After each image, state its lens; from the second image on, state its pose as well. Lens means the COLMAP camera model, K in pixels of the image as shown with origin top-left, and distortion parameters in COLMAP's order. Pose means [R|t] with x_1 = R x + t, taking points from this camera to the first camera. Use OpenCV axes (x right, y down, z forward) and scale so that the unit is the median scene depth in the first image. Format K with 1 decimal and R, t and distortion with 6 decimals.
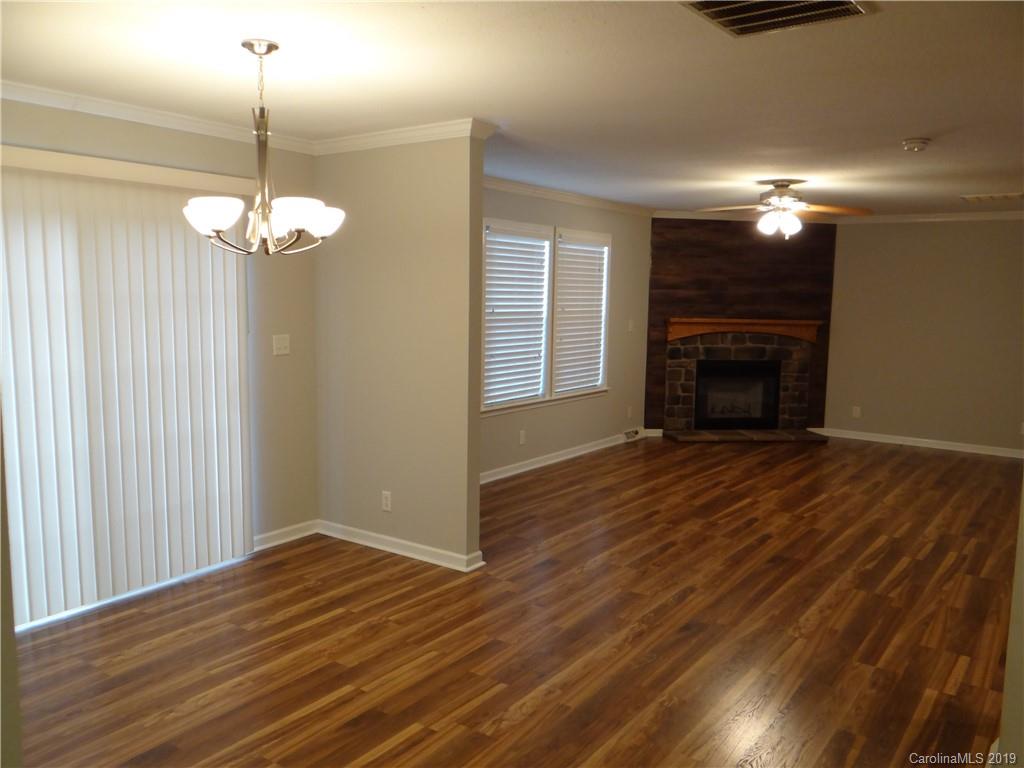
lens RADIAL K [[819.8, 0, 513.9], [0, 819.8, 381.9], [0, 0, 1]] dist [0.001842, 0.019002]
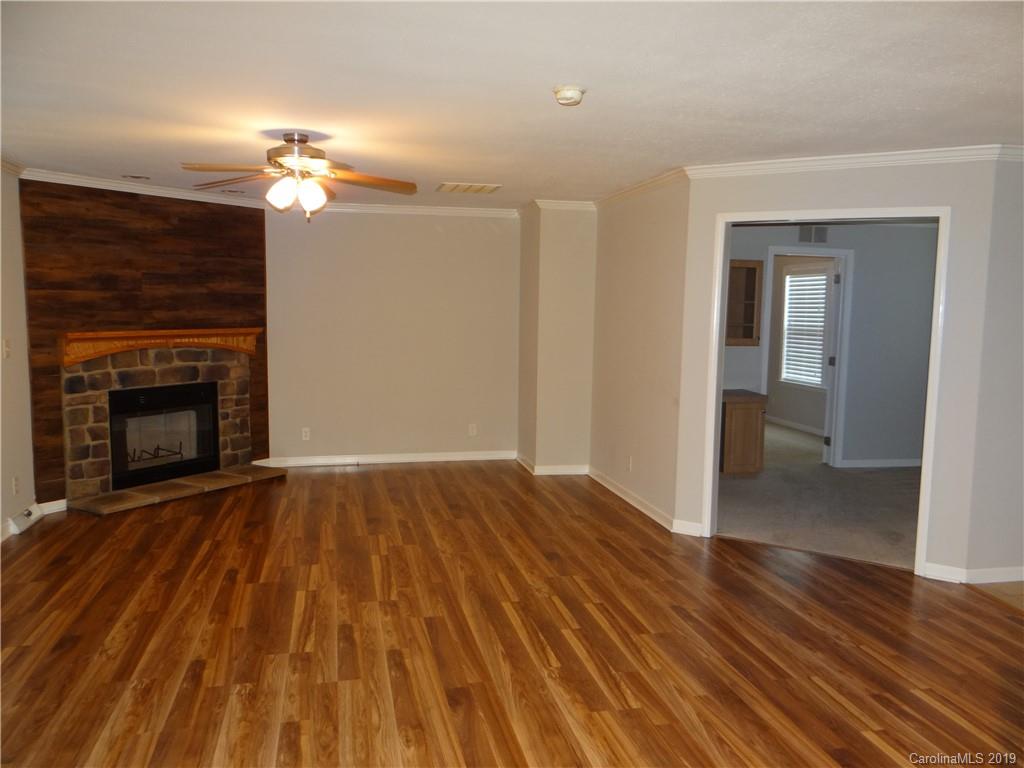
lens RADIAL K [[819.8, 0, 502.5], [0, 819.8, 392.8], [0, 0, 1]] dist [0.001842, 0.019002]
pose [[0.674335, -0.098010, 0.731892, -0.062944], [0.088280, 0.994744, 0.051871, -0.032243], [-0.733129, 0.029633, 0.679443, 0.282615]]
